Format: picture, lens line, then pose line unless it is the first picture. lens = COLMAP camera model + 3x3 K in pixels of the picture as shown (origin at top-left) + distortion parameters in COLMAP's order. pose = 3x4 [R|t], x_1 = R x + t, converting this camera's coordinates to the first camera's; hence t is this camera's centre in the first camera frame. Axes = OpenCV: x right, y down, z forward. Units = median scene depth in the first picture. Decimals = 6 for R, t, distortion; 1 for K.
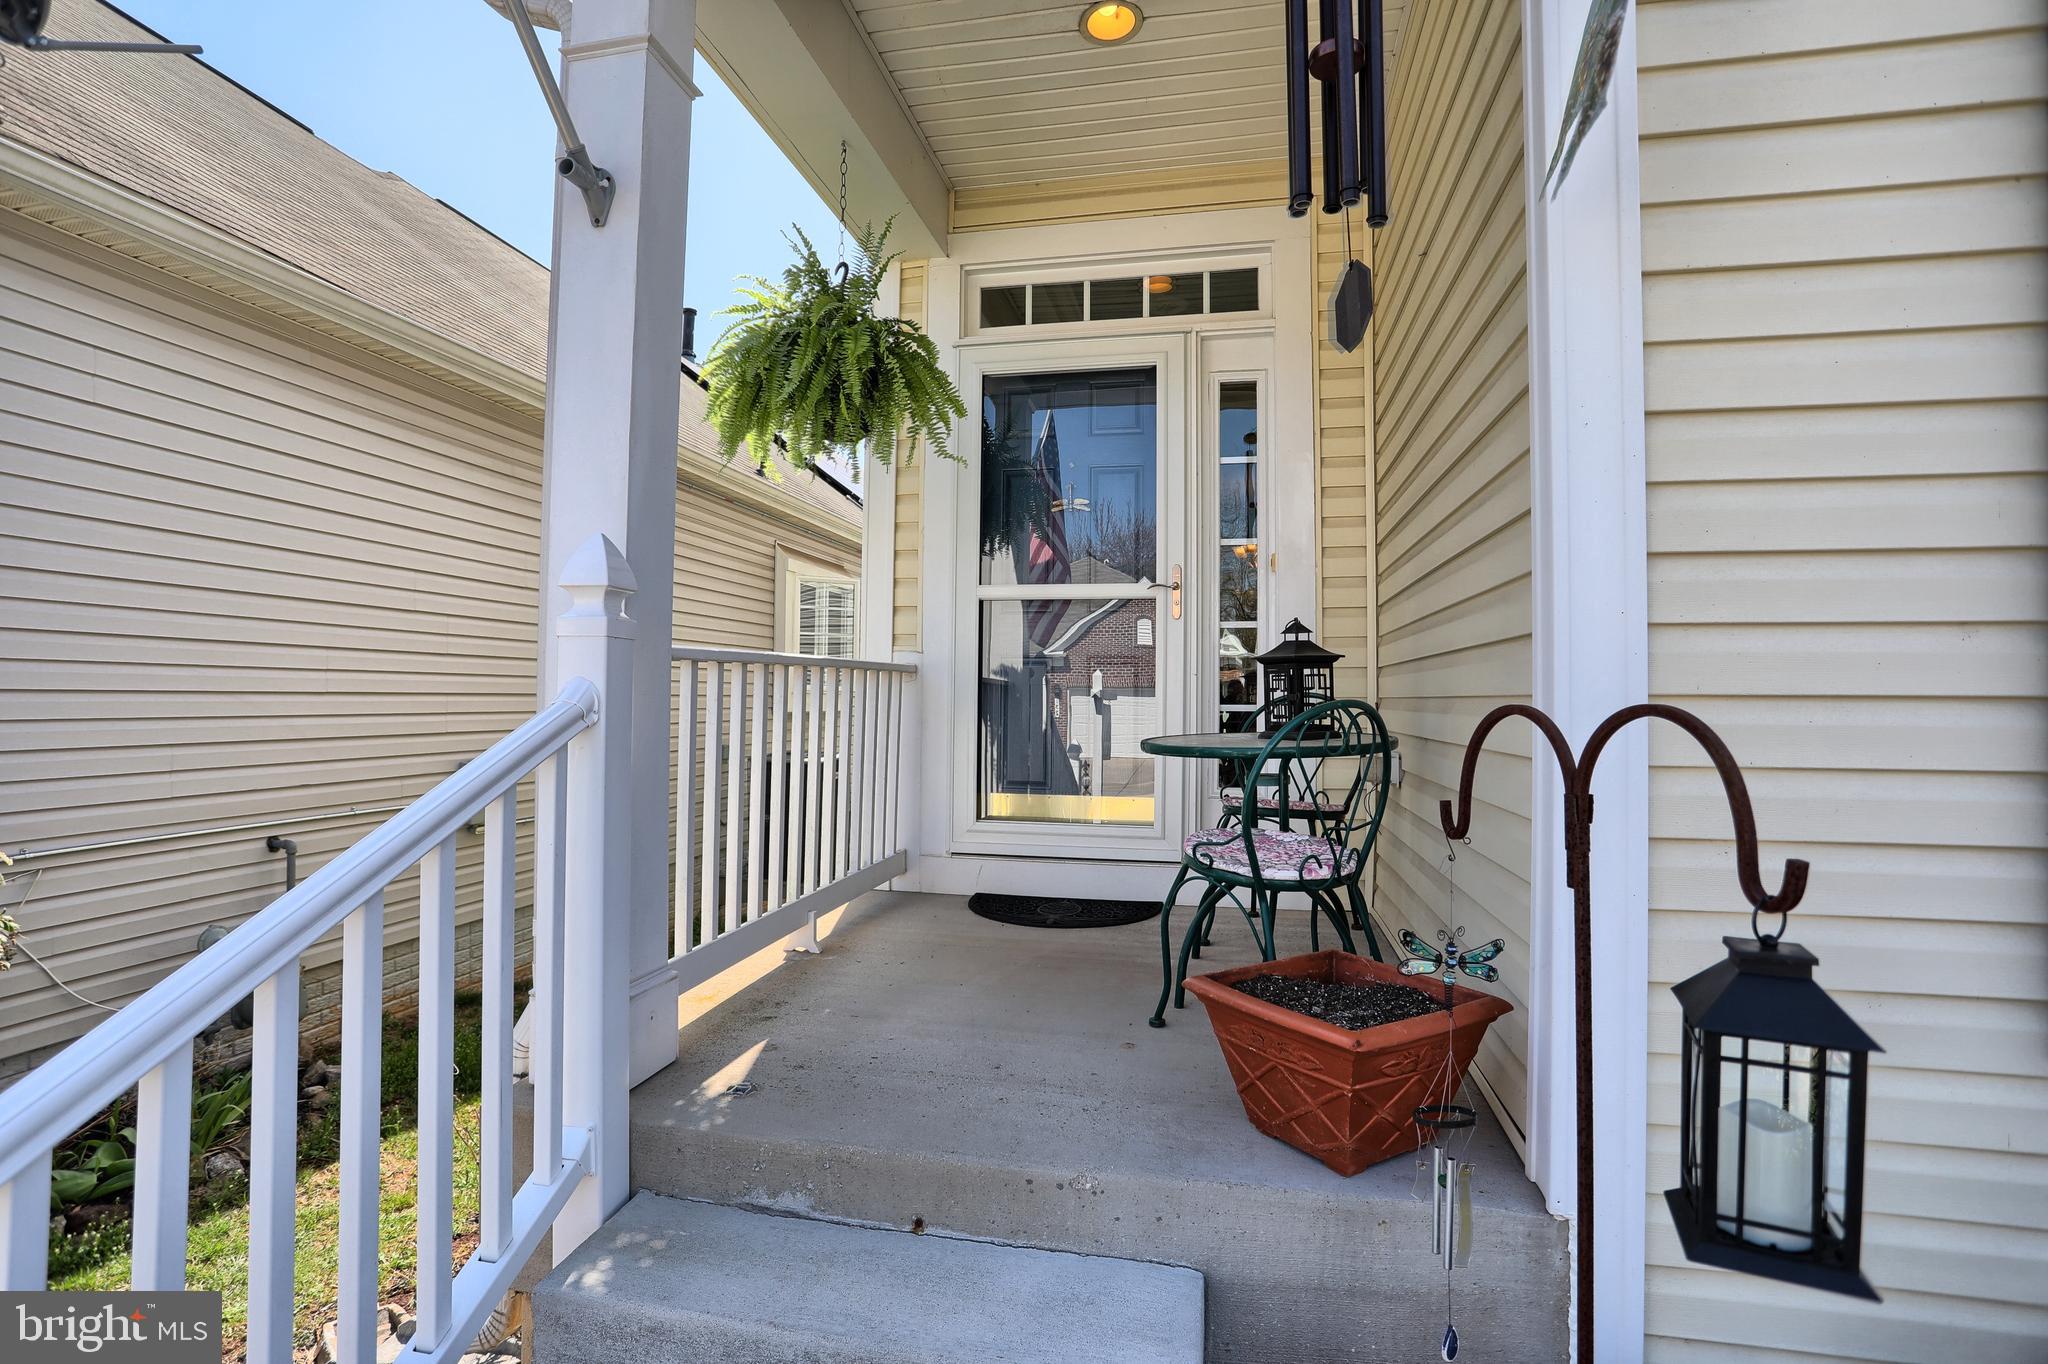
lens RADIAL K [[1004.3, 0, 1016.9], [0, 1004.3, 671.4], [0, 0, 1]] dist [-0.078657, 0.033199]
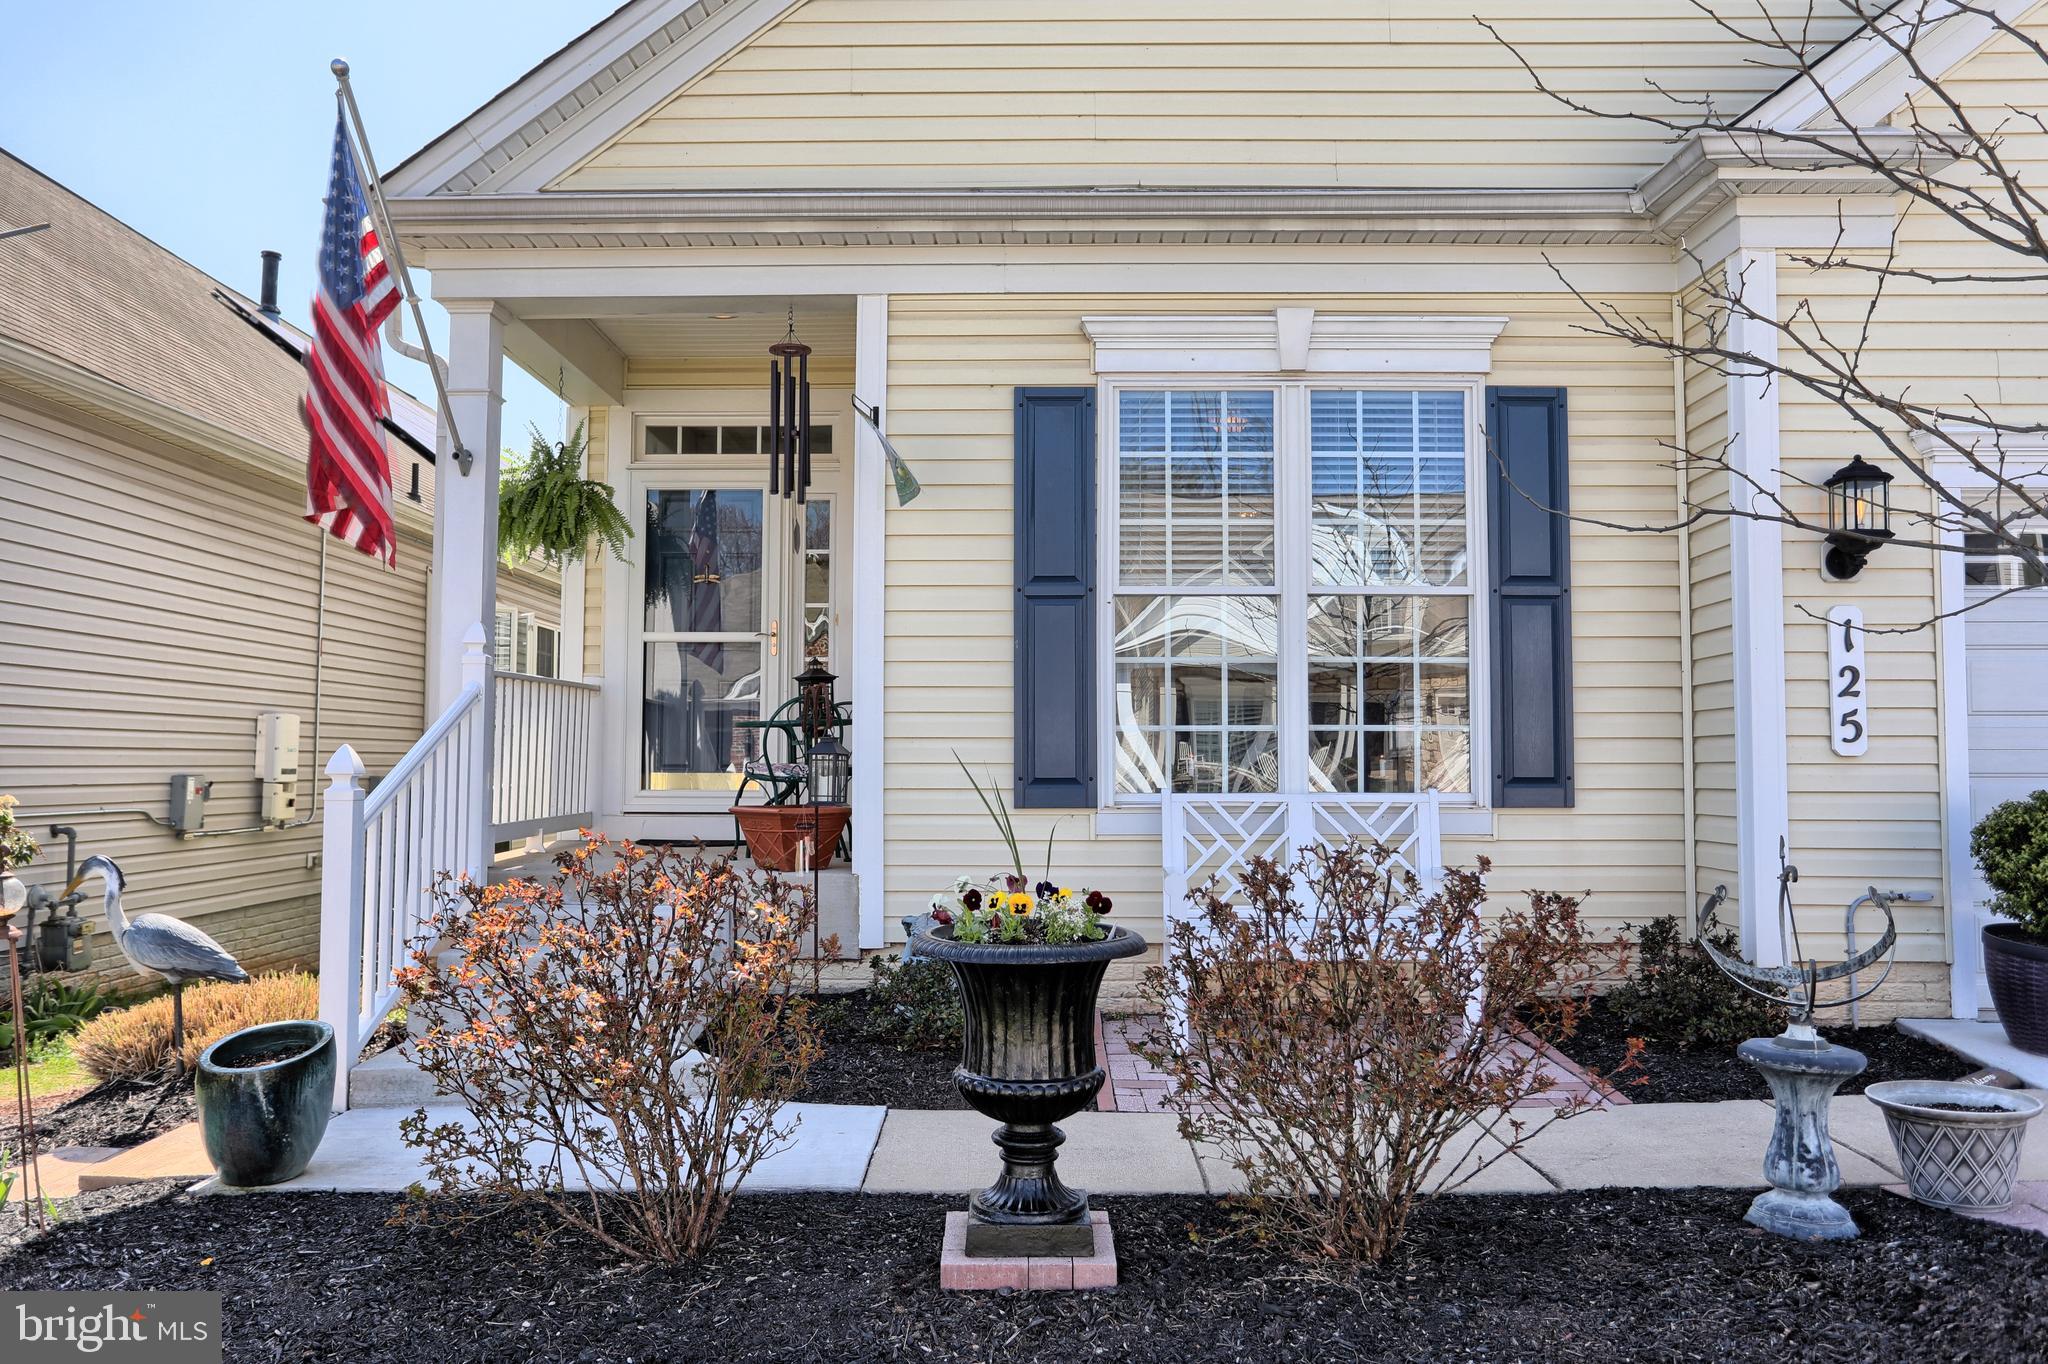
lens RADIAL K [[1516.8, 0, 1015.1], [0, 1516.8, 682.1], [0, 0, 1]] dist [-0.047022, 0.077506]
pose [[0.979792, 0.002987, 0.199995, 0.054189], [0.002609, 0.999613, -0.027711, 0.053238], [-0.200000, 0.027673, 0.979405, -1.325593]]
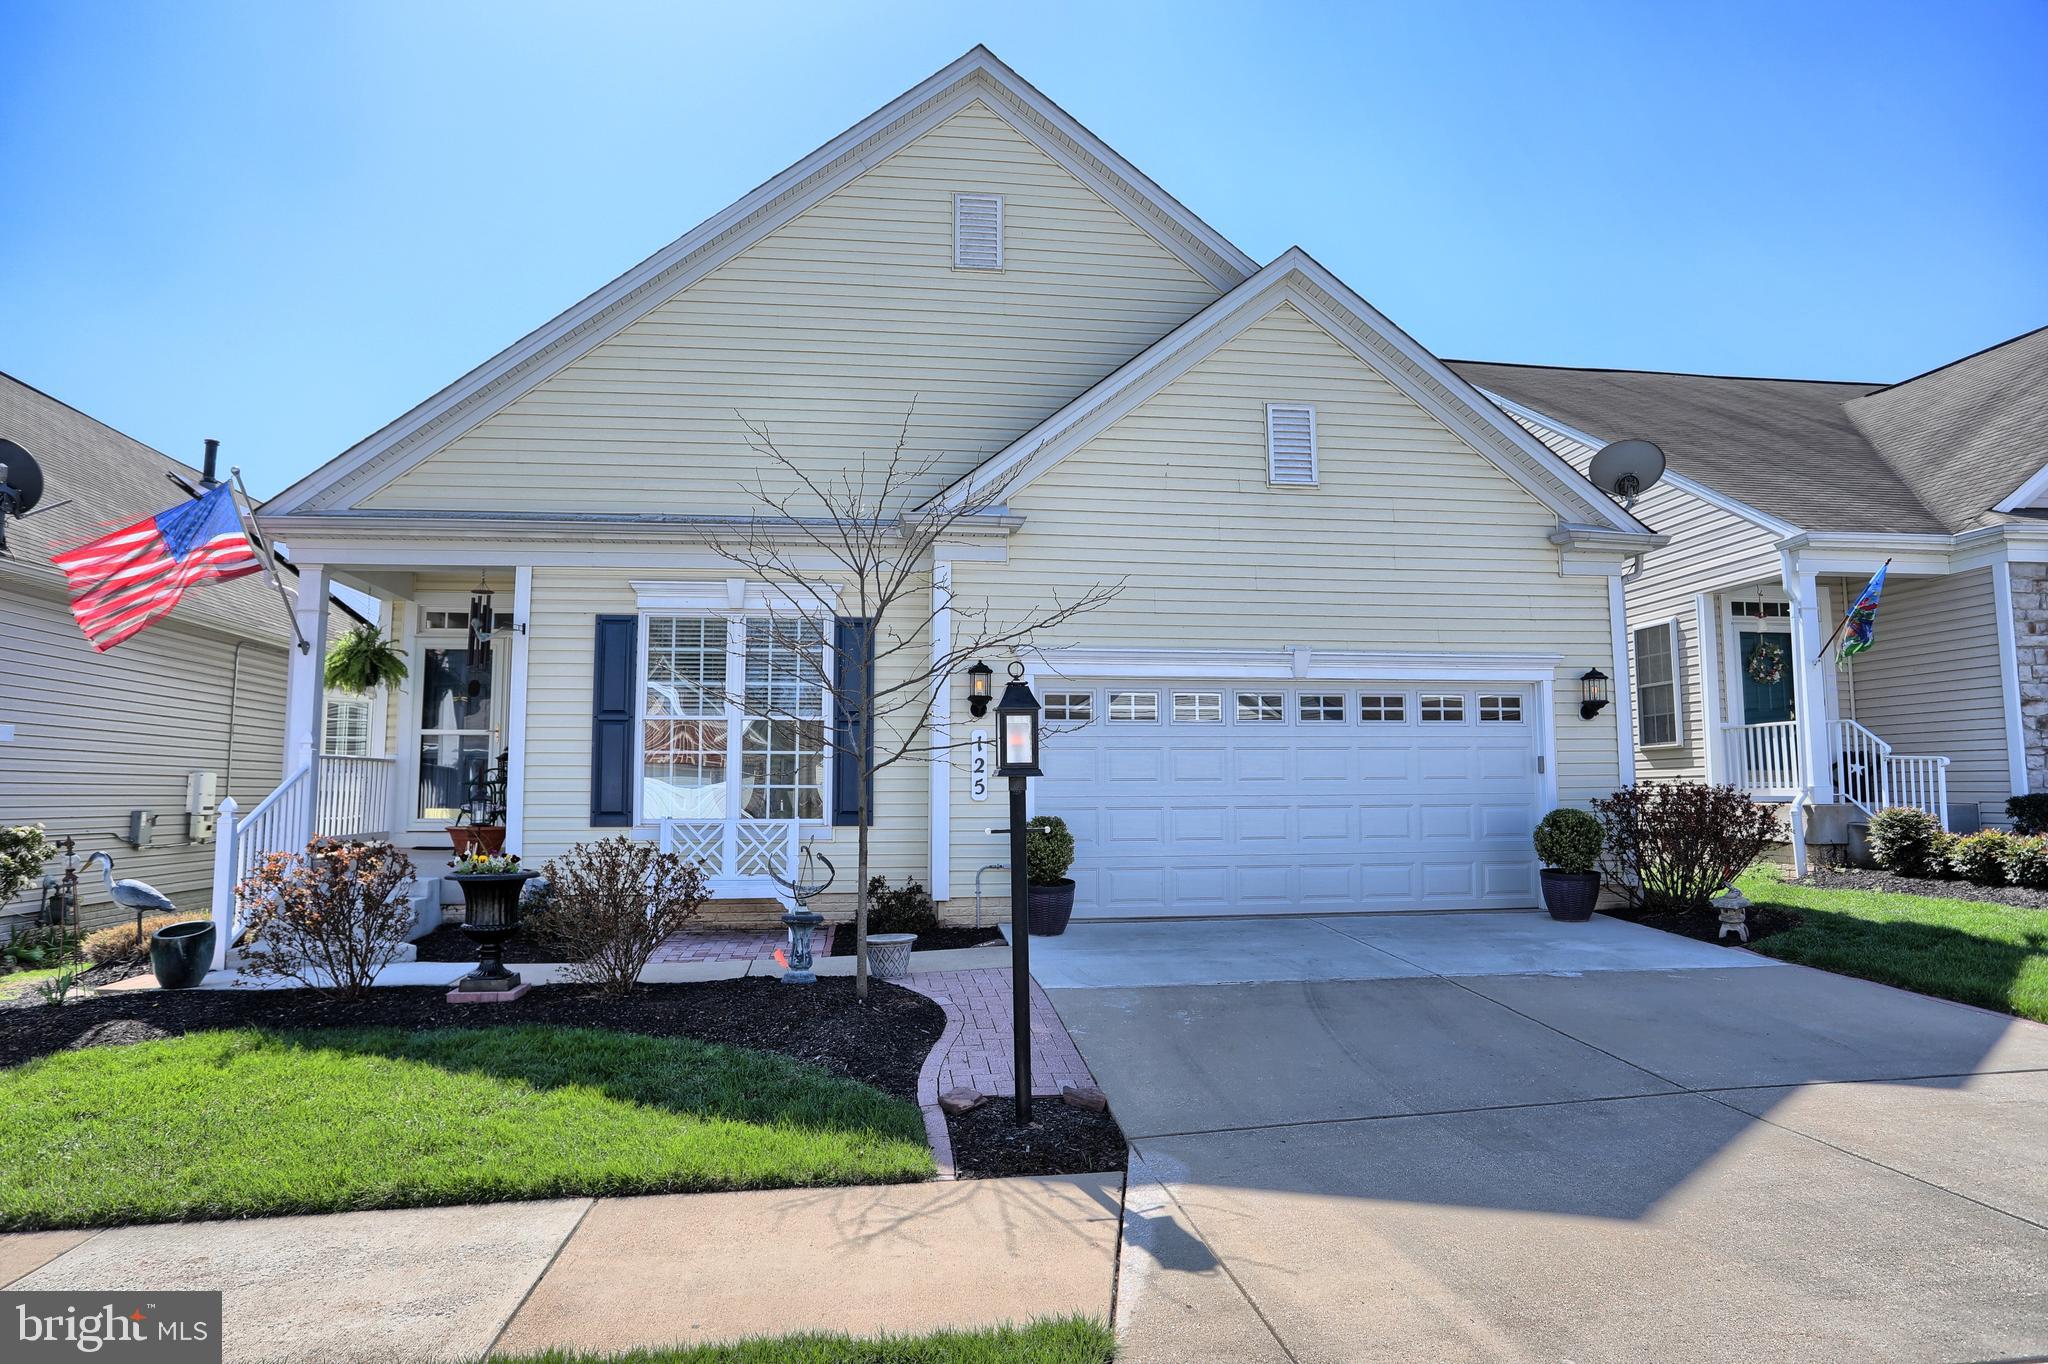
lens RADIAL K [[1216.9, 0, 1024.0], [0, 1216.9, 682.0], [0, 0, 1]] dist [-0.076404, 0.054737]
pose [[0.941402, 0.019504, 0.336722, 0.397091], [0.003731, 0.997663, -0.068218, 0.011293], [-0.337265, 0.065477, 0.939130, -2.535559]]
